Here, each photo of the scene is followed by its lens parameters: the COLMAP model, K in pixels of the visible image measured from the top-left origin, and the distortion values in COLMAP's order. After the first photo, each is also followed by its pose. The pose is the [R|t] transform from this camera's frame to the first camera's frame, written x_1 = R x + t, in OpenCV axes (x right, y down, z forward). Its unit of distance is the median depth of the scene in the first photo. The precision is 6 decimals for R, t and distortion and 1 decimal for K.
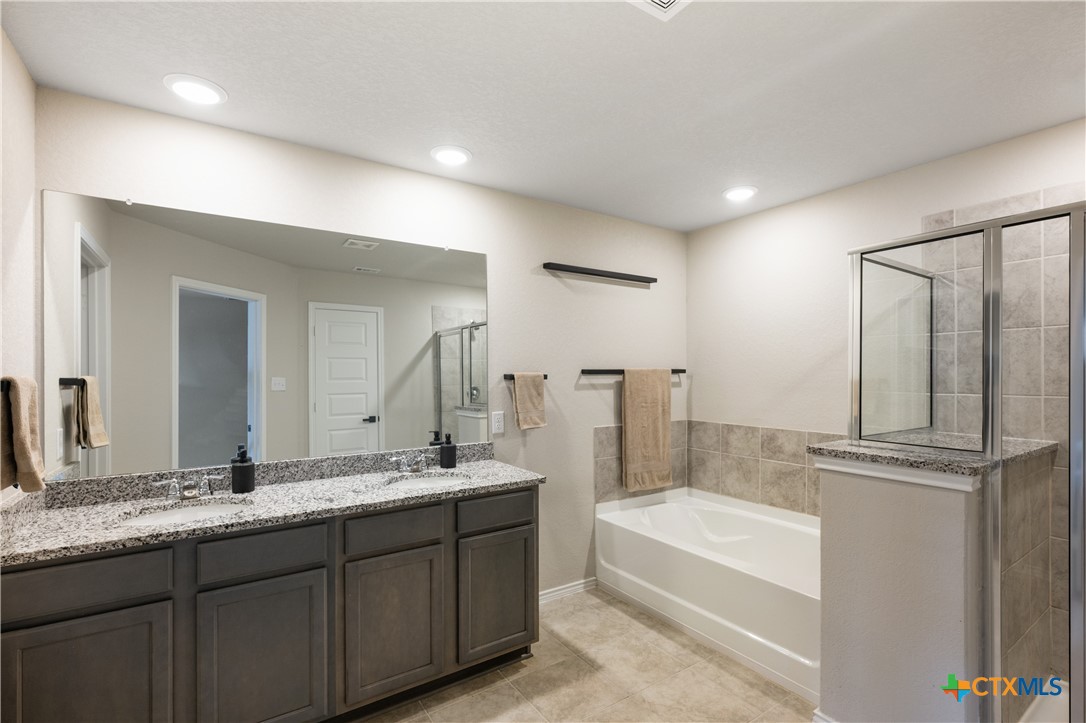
lens RADIAL K [[488.7, 0, 550.6], [0, 488.7, 368.4], [0, 0, 1]] dist [0.000999, 0.001855]
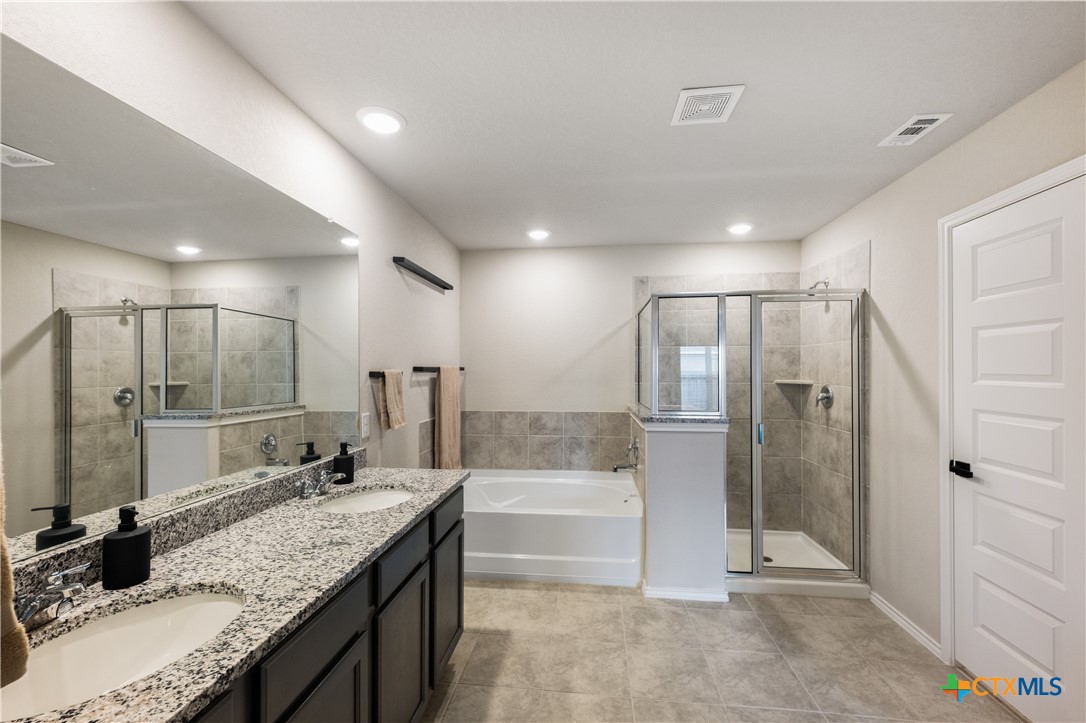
lens RADIAL K [[445.2, 0, 520.2], [0, 445.2, 363.4], [0, 0, 1]] dist [0.001405, -0.000131]
pose [[0.661208, 0.012461, 0.750099, -0.476447], [-0.006774, 0.999920, -0.010640, 0.003413], [-0.750172, 0.001954, 0.661240, 0.218293]]
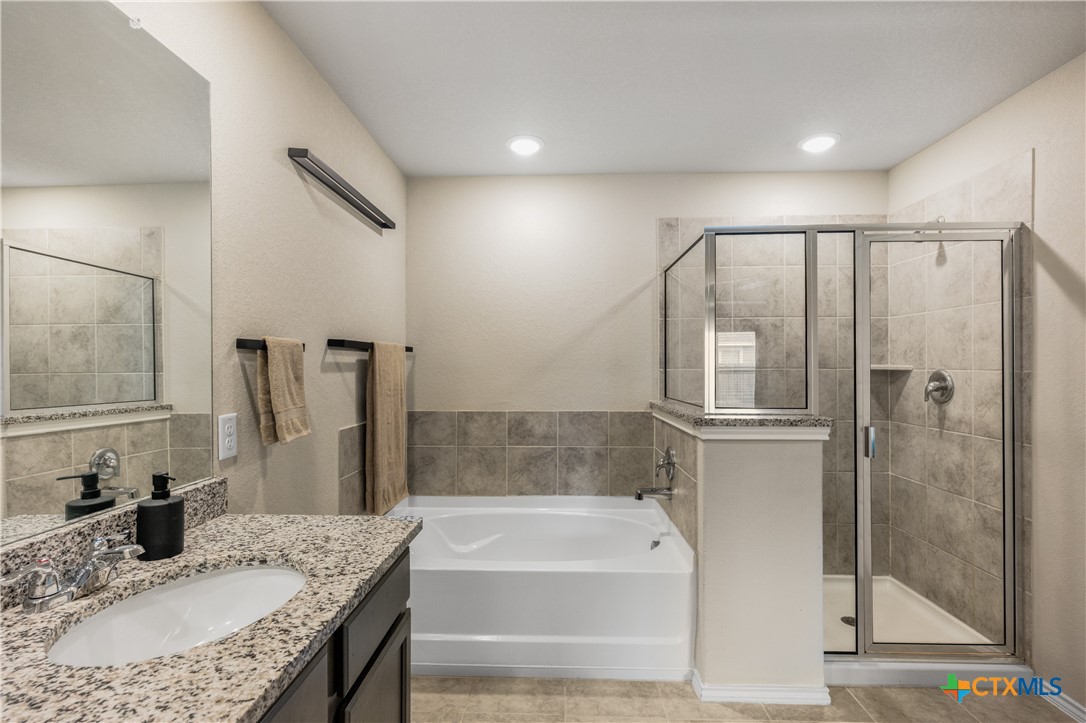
lens RADIAL K [[488.7, 0, 515.8], [0, 488.7, 369.8], [0, 0, 1]] dist [0.000999, 0.001855]
pose [[0.599623, 0.000346, 0.800283, -0.285377], [-0.007095, 0.999963, 0.004884, 0.036431], [-0.800251, -0.008607, 0.599603, 0.429757]]
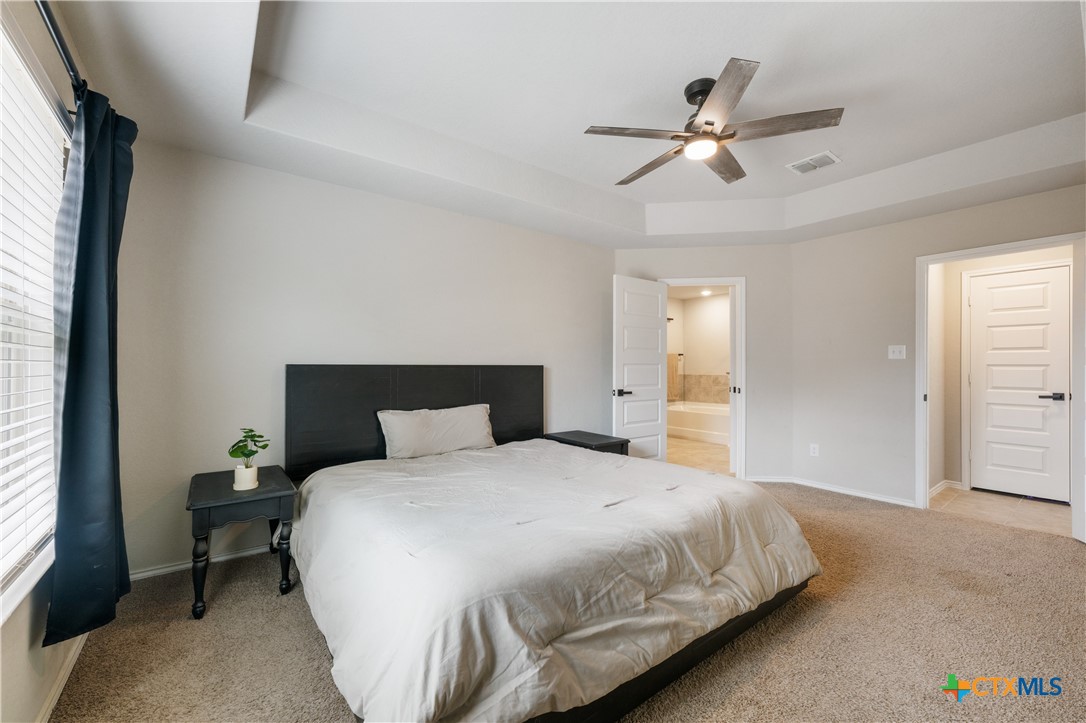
lens RADIAL K [[435.9, 0, 548.0], [0, 435.9, 360.6], [0, 0, 1]] dist [-0.002725, 0.000003]
pose [[0.998291, 0.001225, 0.058425, -0.608914], [-0.001461, 0.999991, 0.004005, 0.031358], [-0.058419, -0.004084, 0.998284, -1.331396]]
